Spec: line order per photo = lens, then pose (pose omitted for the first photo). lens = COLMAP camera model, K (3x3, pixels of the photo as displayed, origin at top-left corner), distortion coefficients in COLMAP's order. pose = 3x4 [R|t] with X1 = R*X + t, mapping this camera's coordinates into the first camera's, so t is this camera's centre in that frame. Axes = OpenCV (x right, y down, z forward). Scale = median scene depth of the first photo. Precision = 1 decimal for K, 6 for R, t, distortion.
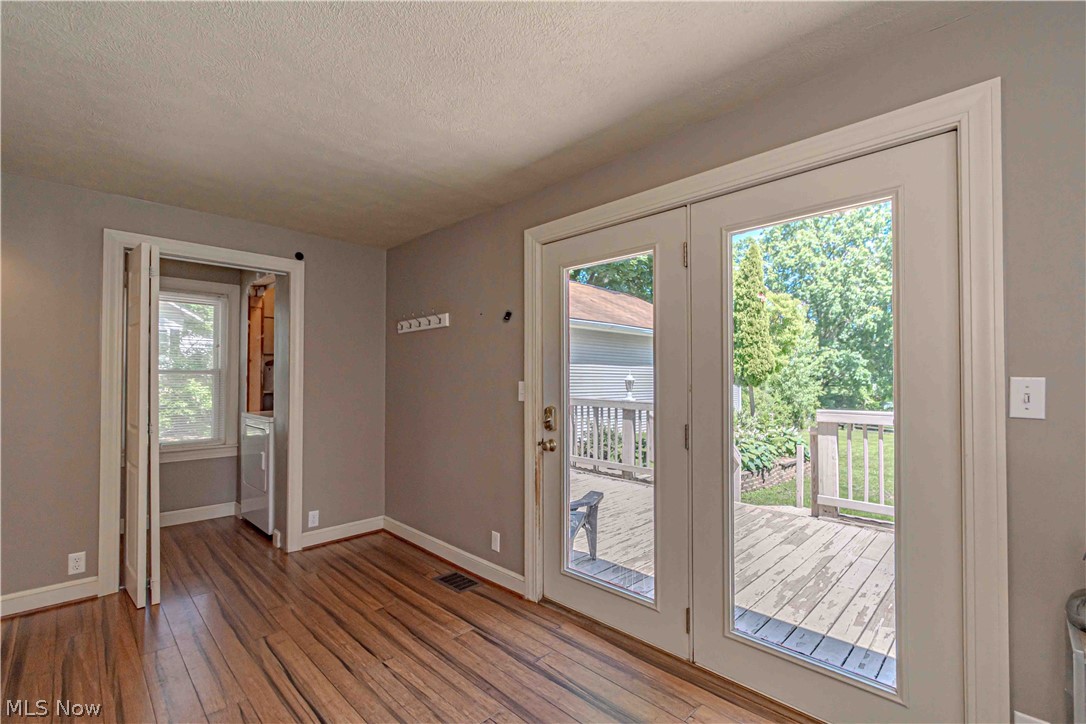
lens RADIAL K [[482.0, 0, 543.7], [0, 482.0, 372.6], [0, 0, 1]] dist [0.001755, -0.000699]
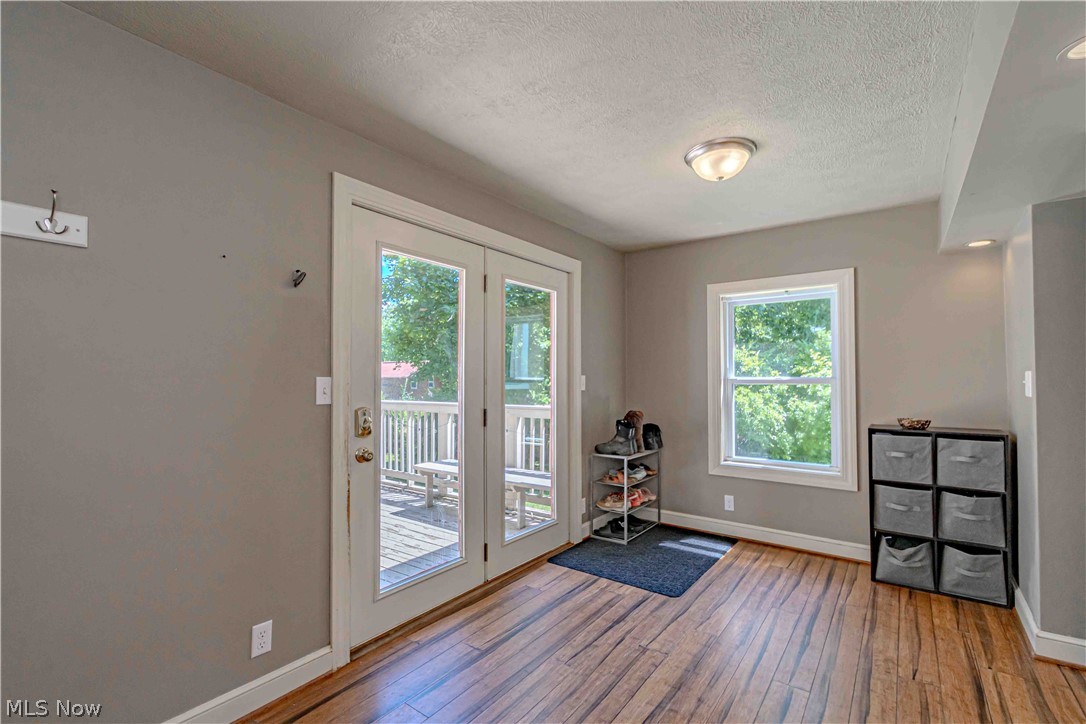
lens RADIAL K [[482.0, 0, 543.7], [0, 482.0, 372.6], [0, 0, 1]] dist [0.001755, -0.000699]
pose [[-0.153642, 0.013226, 0.988038, -0.447871], [-0.012510, 0.999804, -0.015329, 0.010227], [-0.988047, -0.014715, -0.153446, 0.437459]]
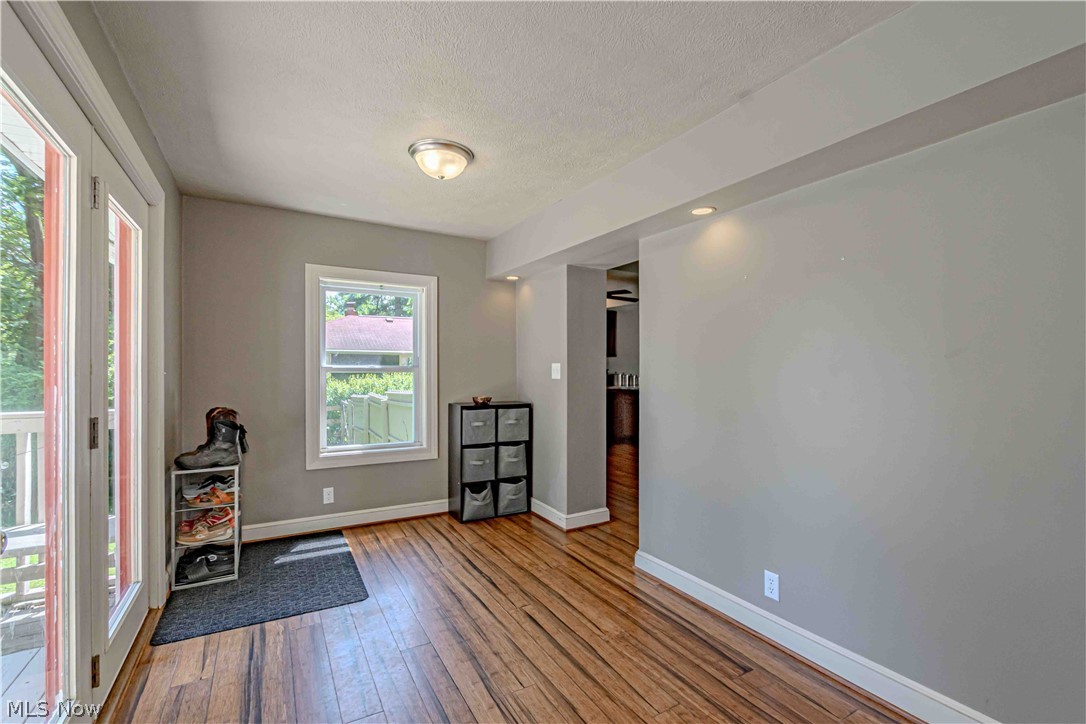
lens RADIAL K [[477.3, 0, 542.6], [0, 477.3, 372.7], [0, 0, 1]] dist [0.018642, -0.000037]
pose [[-0.963737, -0.006768, 0.266767, -0.246334], [-0.008397, 0.999952, -0.004964, 0.014560], [-0.266721, -0.007024, -0.963748, 0.645028]]
